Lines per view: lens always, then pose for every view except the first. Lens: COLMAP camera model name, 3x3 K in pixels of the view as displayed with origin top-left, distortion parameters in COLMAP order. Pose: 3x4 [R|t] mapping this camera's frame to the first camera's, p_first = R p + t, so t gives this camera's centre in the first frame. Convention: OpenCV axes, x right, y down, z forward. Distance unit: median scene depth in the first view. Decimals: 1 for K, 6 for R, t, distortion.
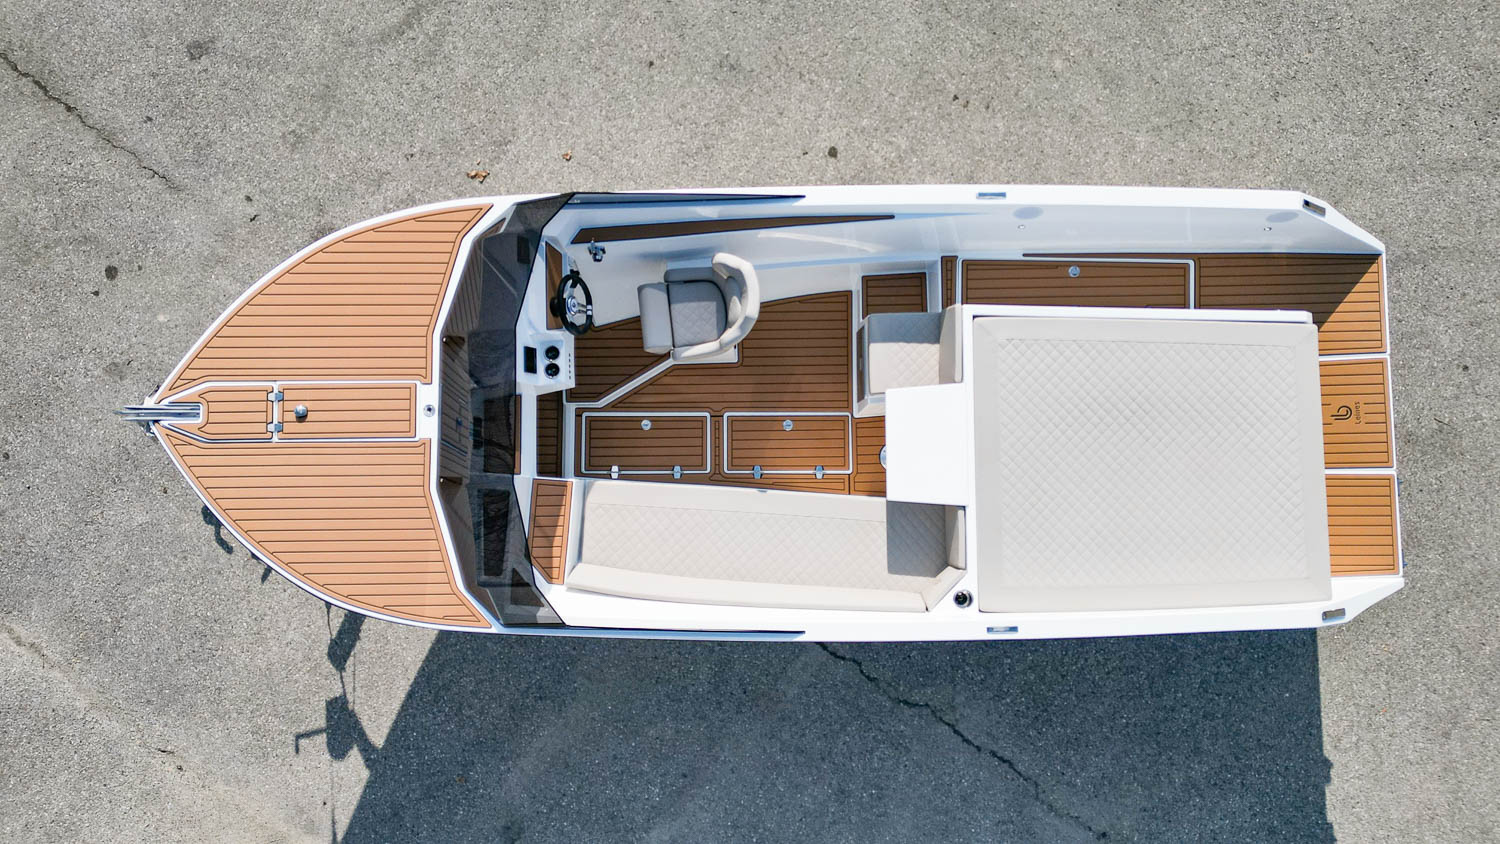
lens RADIAL K [[1140.7, 0, 748.2], [0, 1140.7, 419.6], [0, 0, 1]] dist [0.078431, -0.071937]
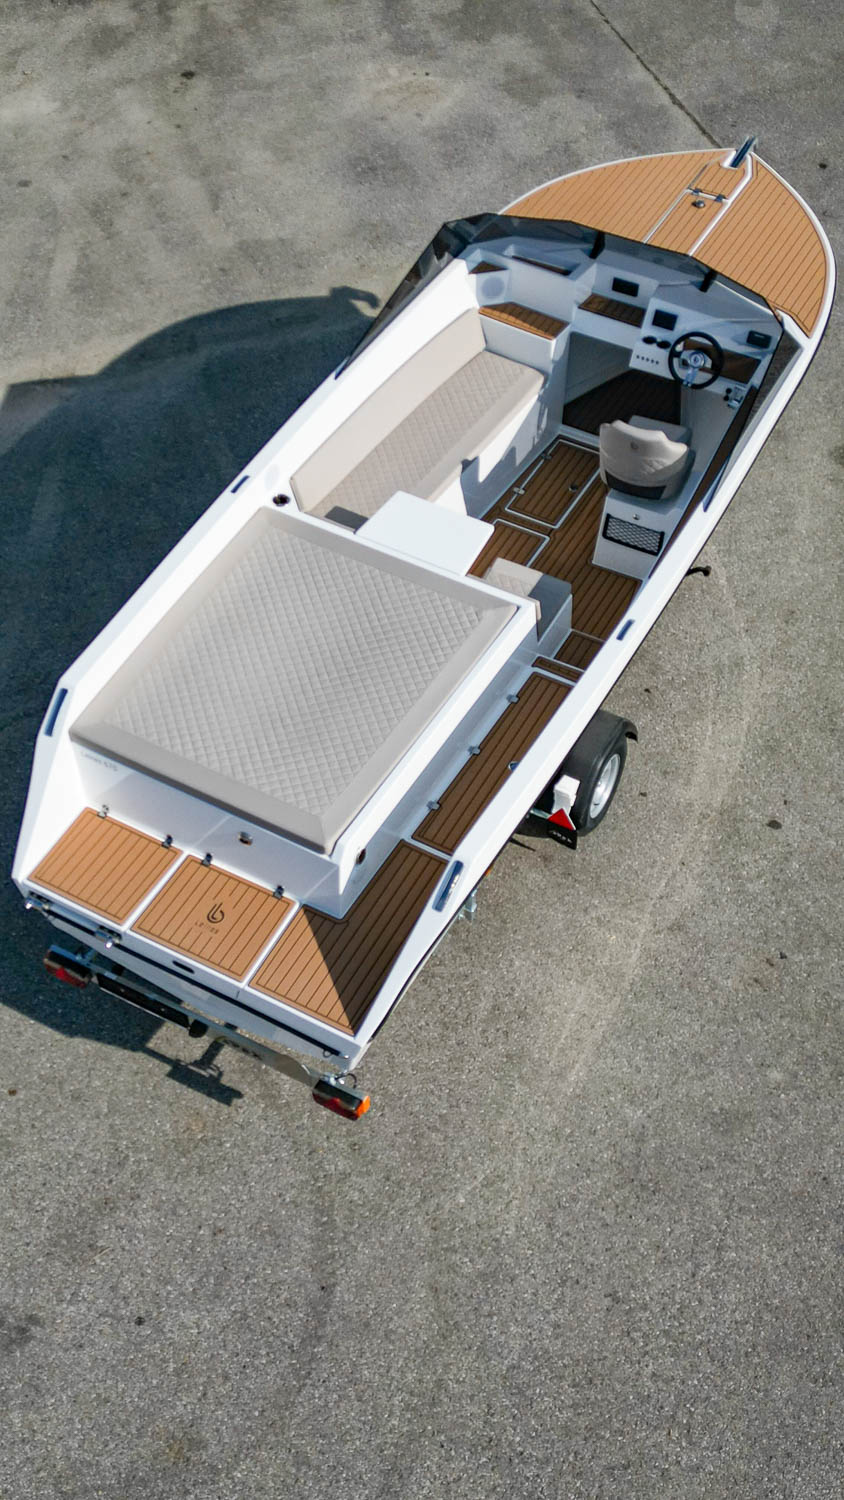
lens RADIAL K [[1575.1, 0, 421.1], [0, 1575.1, 767.8], [0, 0, 1]] dist [0.072070, 0.000000]
pose [[-0.490698, 0.673706, -0.552572, 0.846766], [-0.868005, -0.322610, 0.377478, -0.448122], [0.076044, 0.664863, 0.743085, 0.085252]]
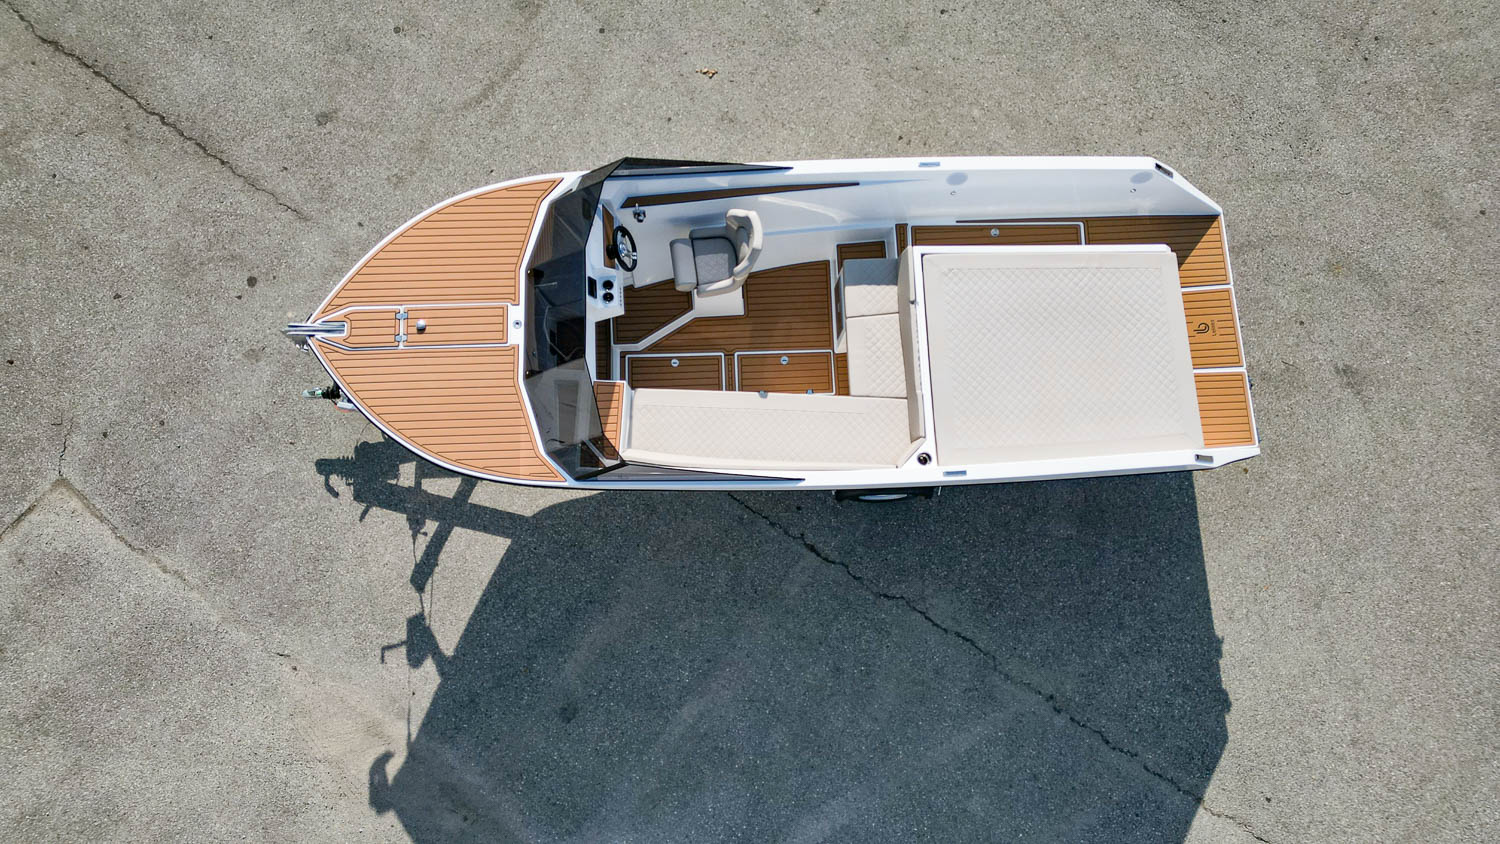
lens RADIAL K [[1035.4, 0, 748.5], [0, 1035.4, 420.9], [0, 0, 1]] dist [0.075994, -0.066785]
pose [[0.999416, -0.027231, 0.020640, -0.028994], [0.030044, 0.988040, -0.151245, 0.225555], [-0.016274, 0.151777, 0.988281, -0.137791]]
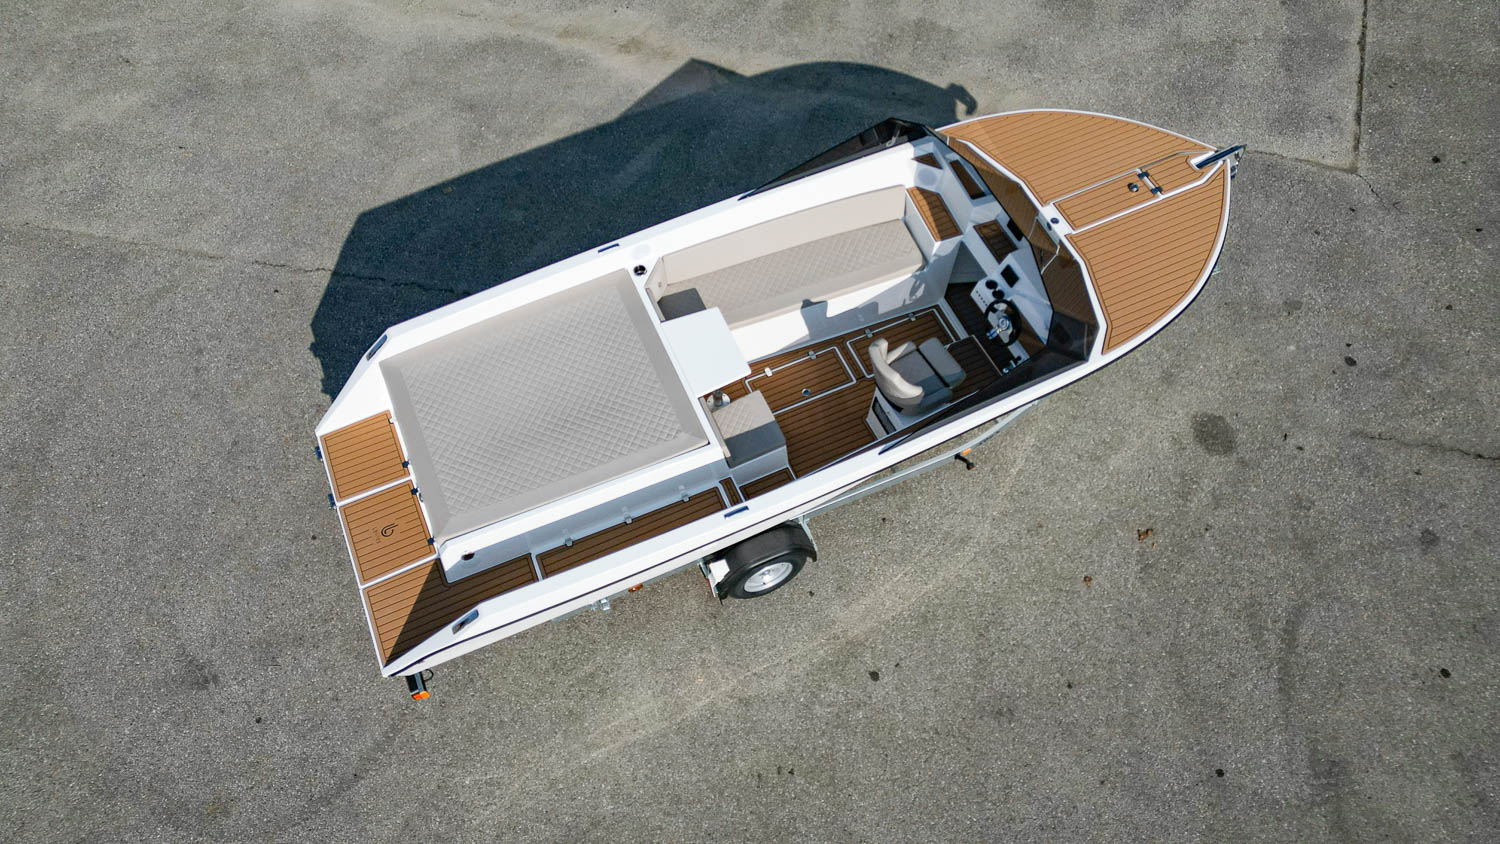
lens RADIAL K [[1035.4, 0, 745.7], [0, 1035.4, 427.2], [0, 0, 1]] dist [0.075994, -0.066785]
pose [[-0.917038, 0.358495, -0.174708, 0.278446], [-0.394706, -0.753281, 0.526094, -0.537121], [0.056998, 0.551407, 0.832287, 0.063465]]
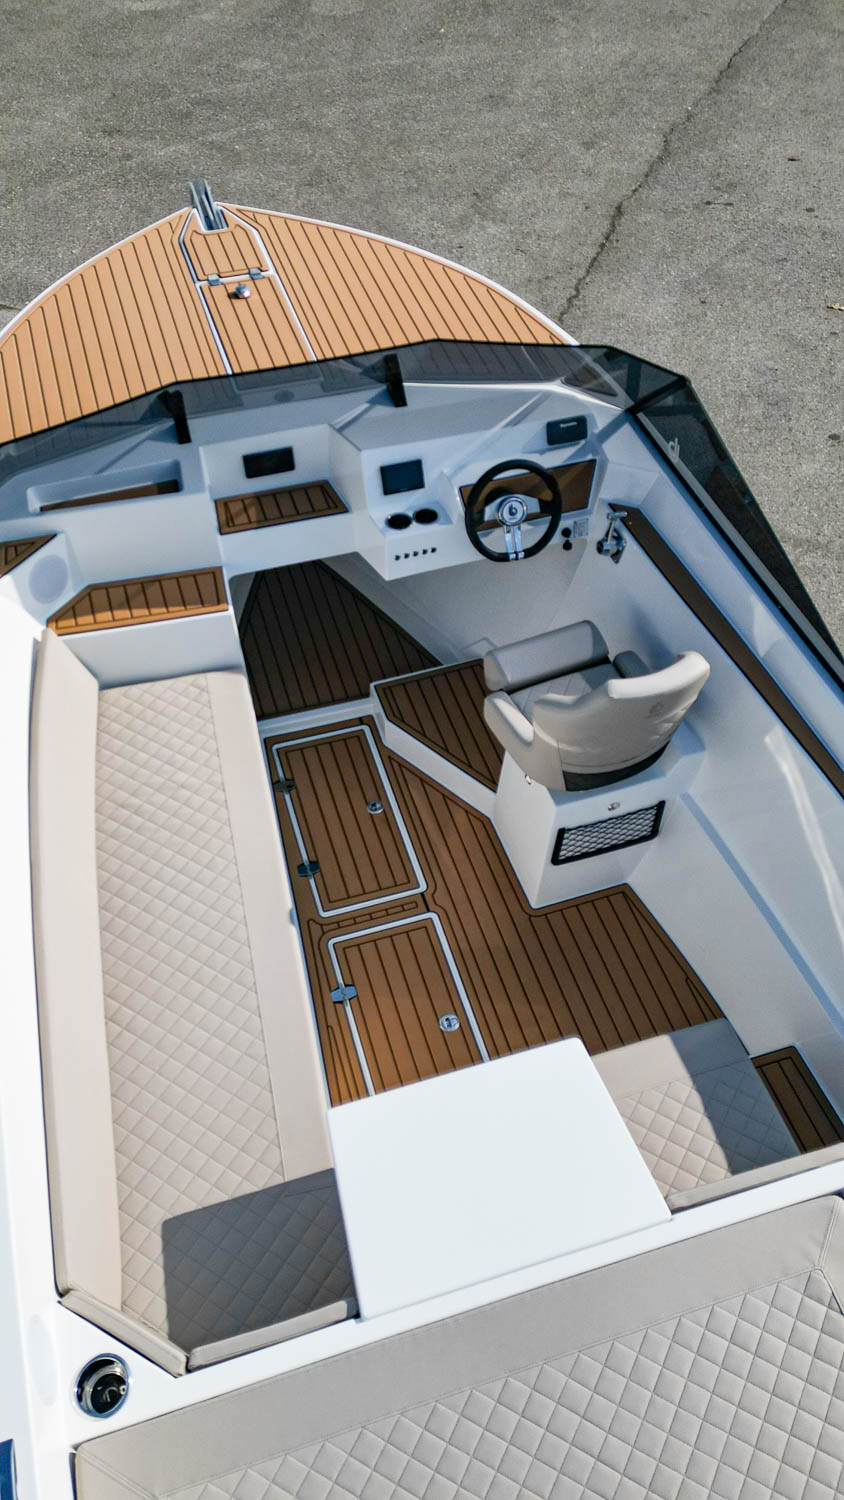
lens RADIAL K [[1140.7, 0, 426.8], [0, 1140.7, 756.7], [0, 0, 1]] dist [0.078431, -0.071937]
pose [[0.293713, 0.736869, -0.608898, 0.229364], [-0.953015, 0.275131, -0.126749, 0.041809], [0.074130, 0.617516, 0.783057, 0.475936]]
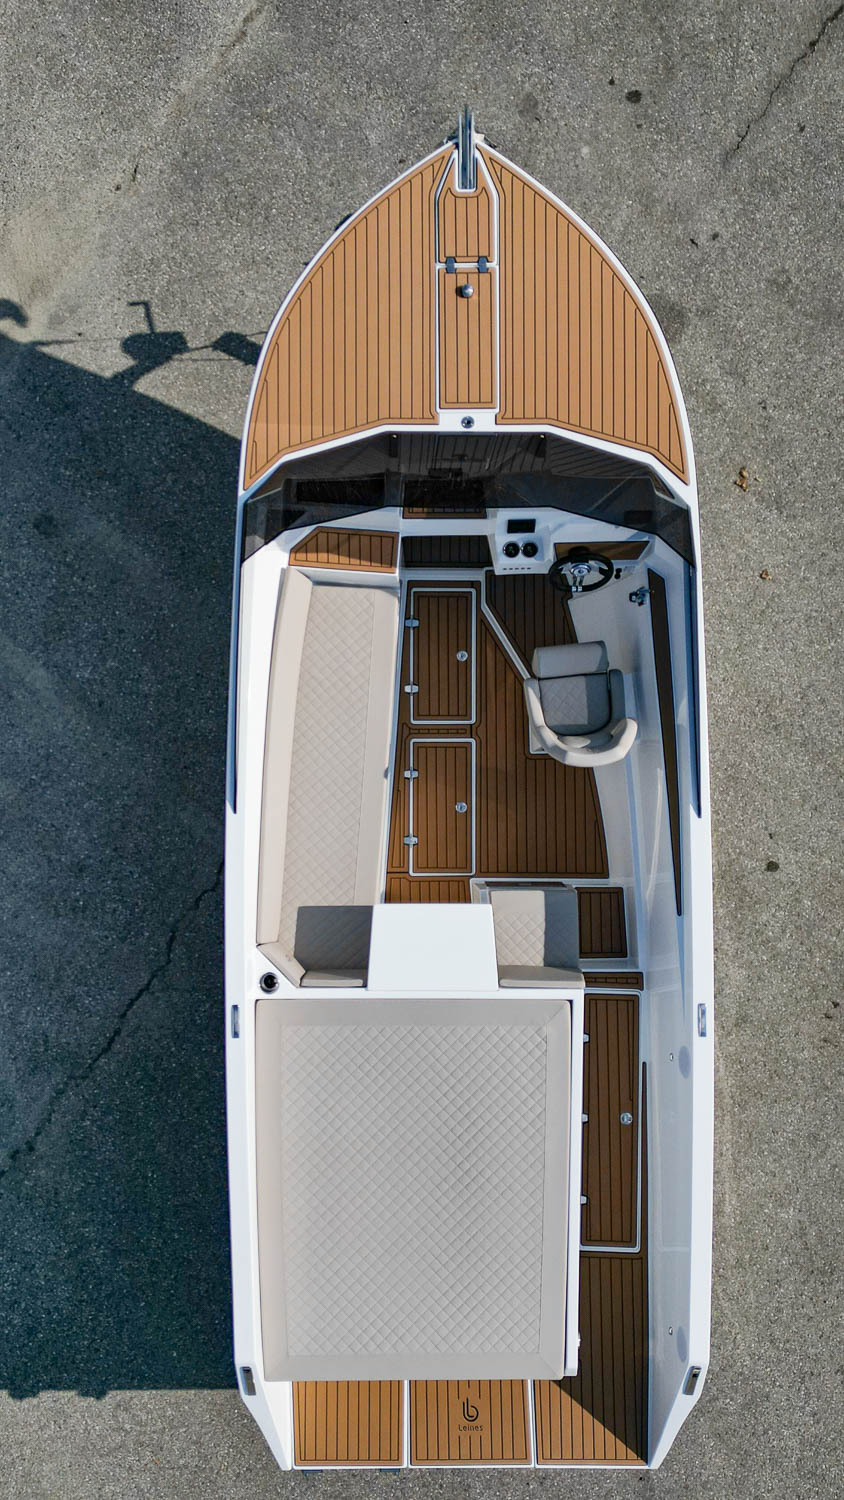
lens RADIAL K [[1319.5, 0, 423.0], [0, 1319.5, 757.3], [0, 0, 1]] dist [0.074628, -0.061725]
pose [[-0.003985, 0.998535, -0.053961, 0.047011], [-0.996479, 0.000555, 0.083845, -0.048557], [0.083752, 0.054105, 0.995017, -0.068349]]
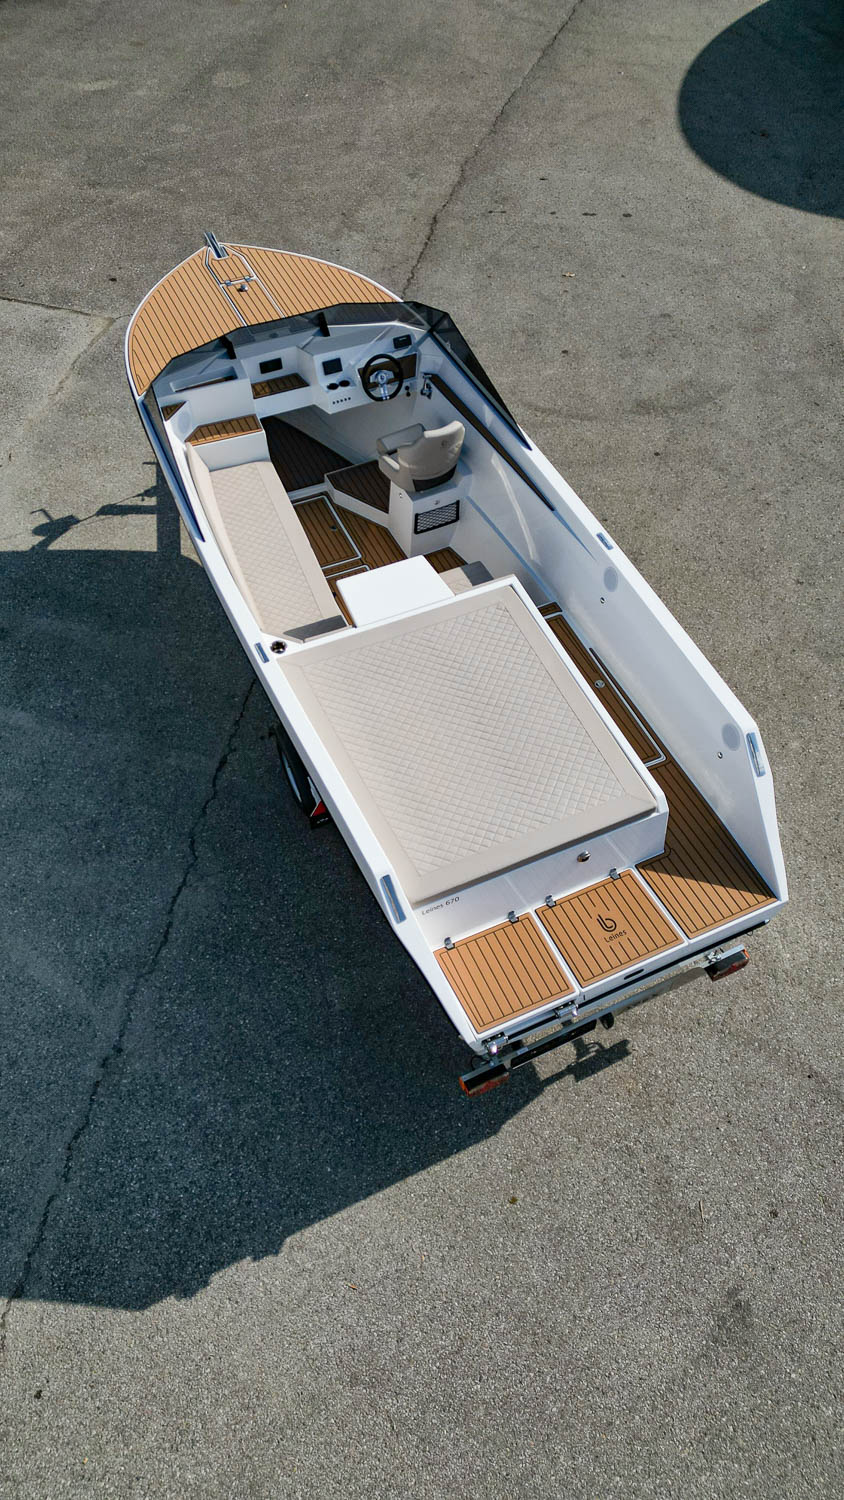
lens RADIAL K [[1035.4, 0, 423.9], [0, 1035.4, 757.4], [0, 0, 1]] dist [0.075994, -0.066785]
pose [[0.411946, 0.730658, -0.544462, 0.692253], [-0.908531, 0.375120, -0.184000, 0.200349], [0.069797, 0.570459, 0.818355, 0.185555]]
